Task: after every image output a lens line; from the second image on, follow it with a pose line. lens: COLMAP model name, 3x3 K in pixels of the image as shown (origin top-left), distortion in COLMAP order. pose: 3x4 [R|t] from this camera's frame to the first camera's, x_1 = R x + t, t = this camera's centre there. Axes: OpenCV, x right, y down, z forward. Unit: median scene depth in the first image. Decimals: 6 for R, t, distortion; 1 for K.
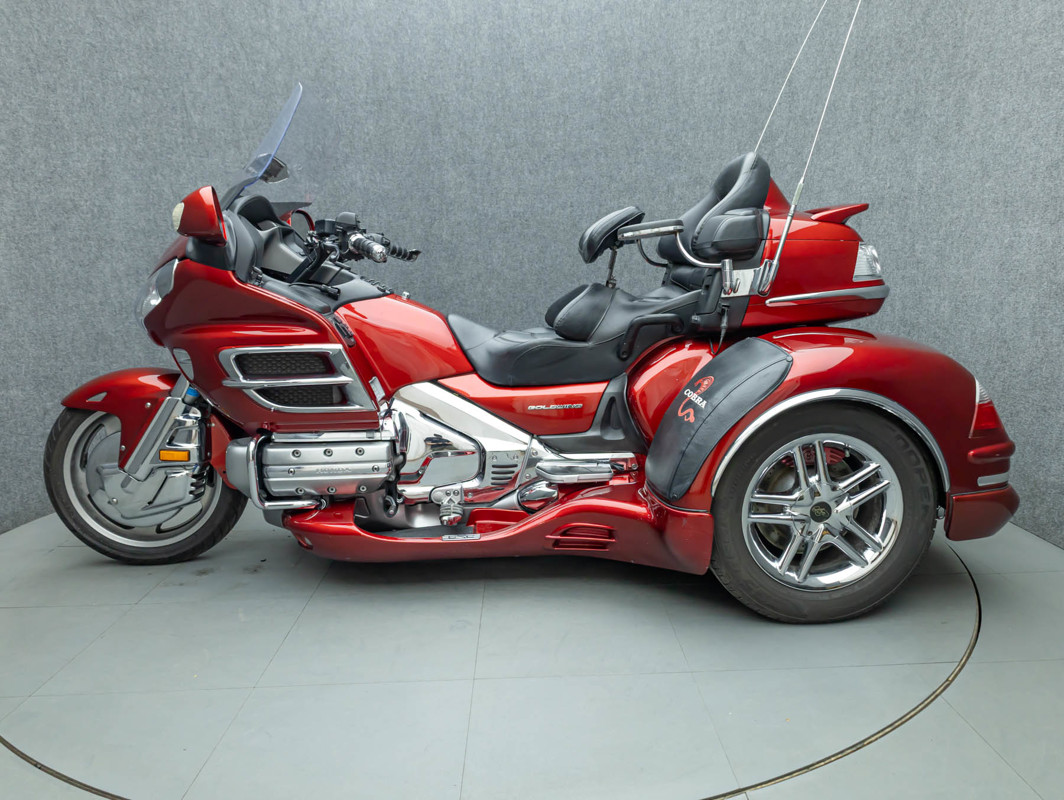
lens RADIAL K [[777.1, 0, 523.0], [0, 777.1, 401.6], [0, 0, 1]] dist [0.031110, 0.004284]
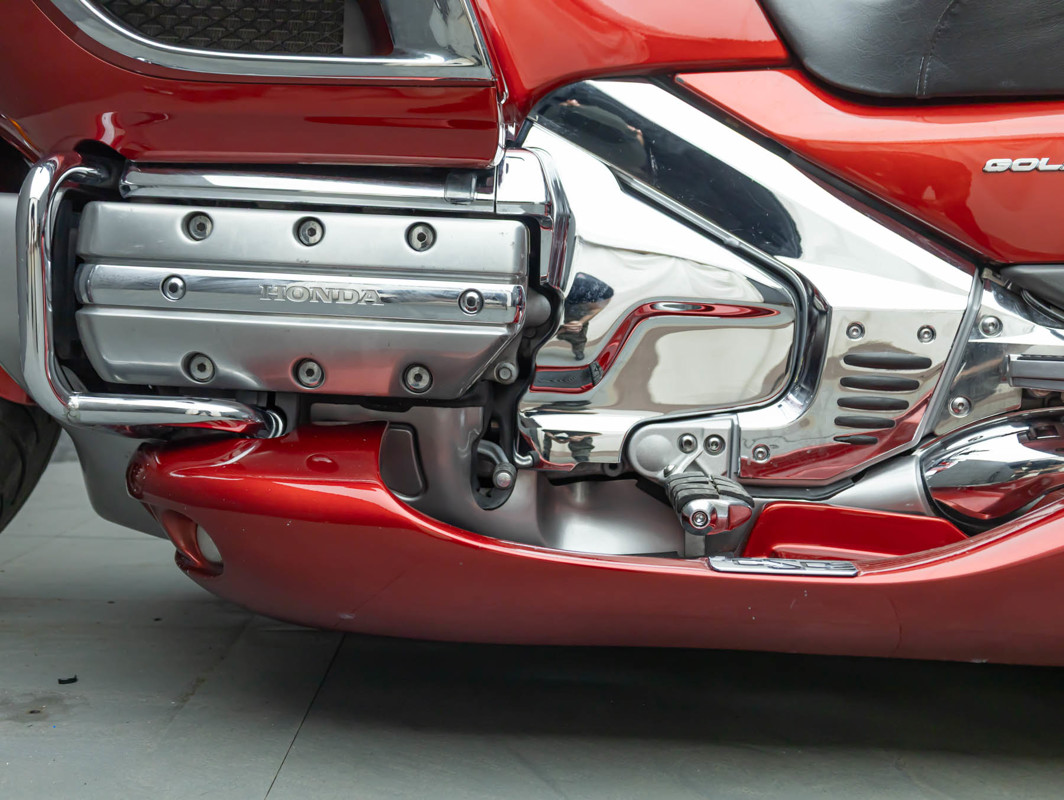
lens RADIAL K [[1132.1, 0, 525.4], [0, 1132.1, 397.2], [0, 0, 1]] dist [0.055102, 0.000000]
pose [[0.996205, 0.064292, -0.058667, -0.139138], [-0.069673, 0.993052, -0.094829, 0.151777], [0.052163, 0.098557, 0.993763, 0.579777]]
